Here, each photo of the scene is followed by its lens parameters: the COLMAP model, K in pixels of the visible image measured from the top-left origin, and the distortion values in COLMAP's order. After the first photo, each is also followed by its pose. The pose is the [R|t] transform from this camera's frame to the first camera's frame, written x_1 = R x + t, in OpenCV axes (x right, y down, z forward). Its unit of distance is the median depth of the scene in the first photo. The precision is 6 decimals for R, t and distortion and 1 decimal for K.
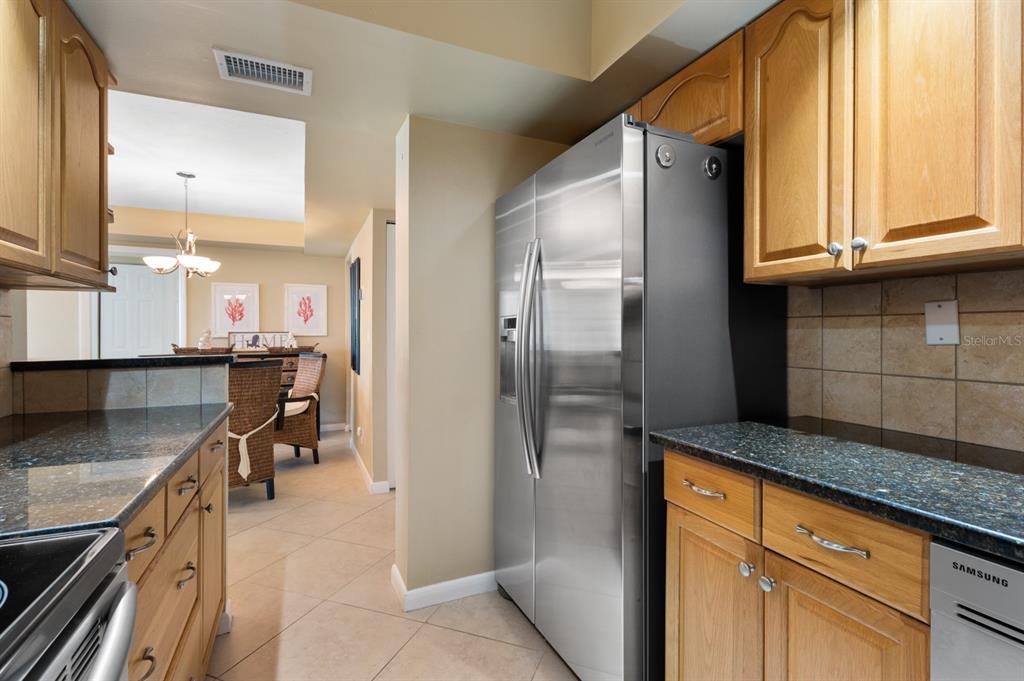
lens RADIAL K [[474.2, 0, 515.7], [0, 474.2, 338.0], [0, 0, 1]] dist [-0.004046, -0.000700]
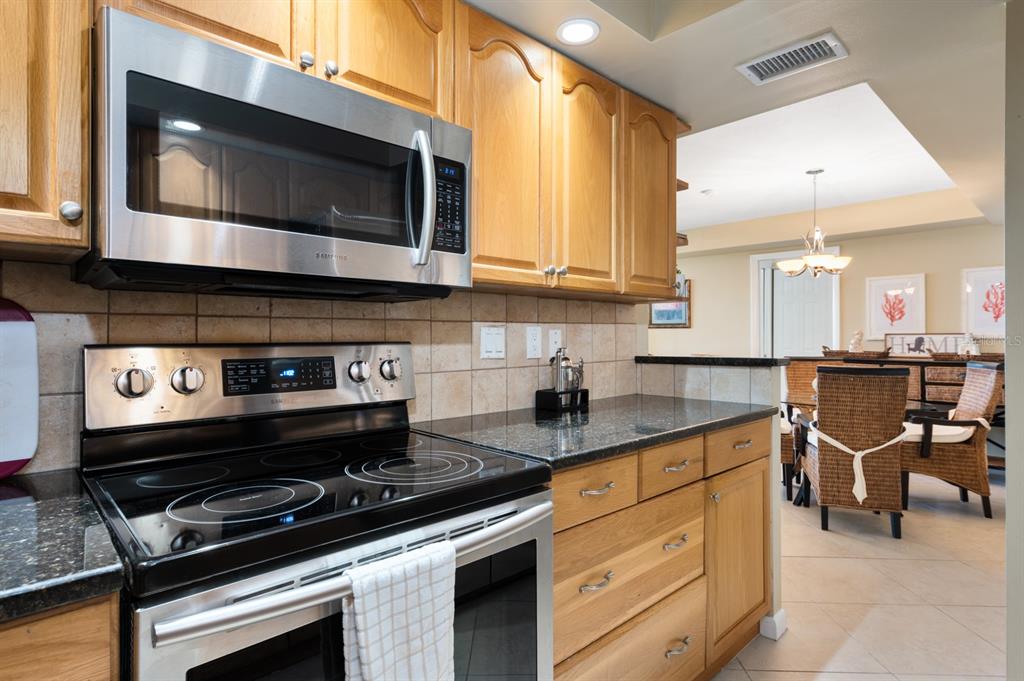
lens RADIAL K [[540.5, 0, 513.0], [0, 540.5, 335.0], [0, 0, 1]] dist [0.007904, 0.001110]
pose [[0.320060, 0.002635, -0.947394, 0.147324], [-0.010458, 0.999945, -0.000752, -0.002872], [0.947339, 0.010148, 0.320070, 0.060732]]
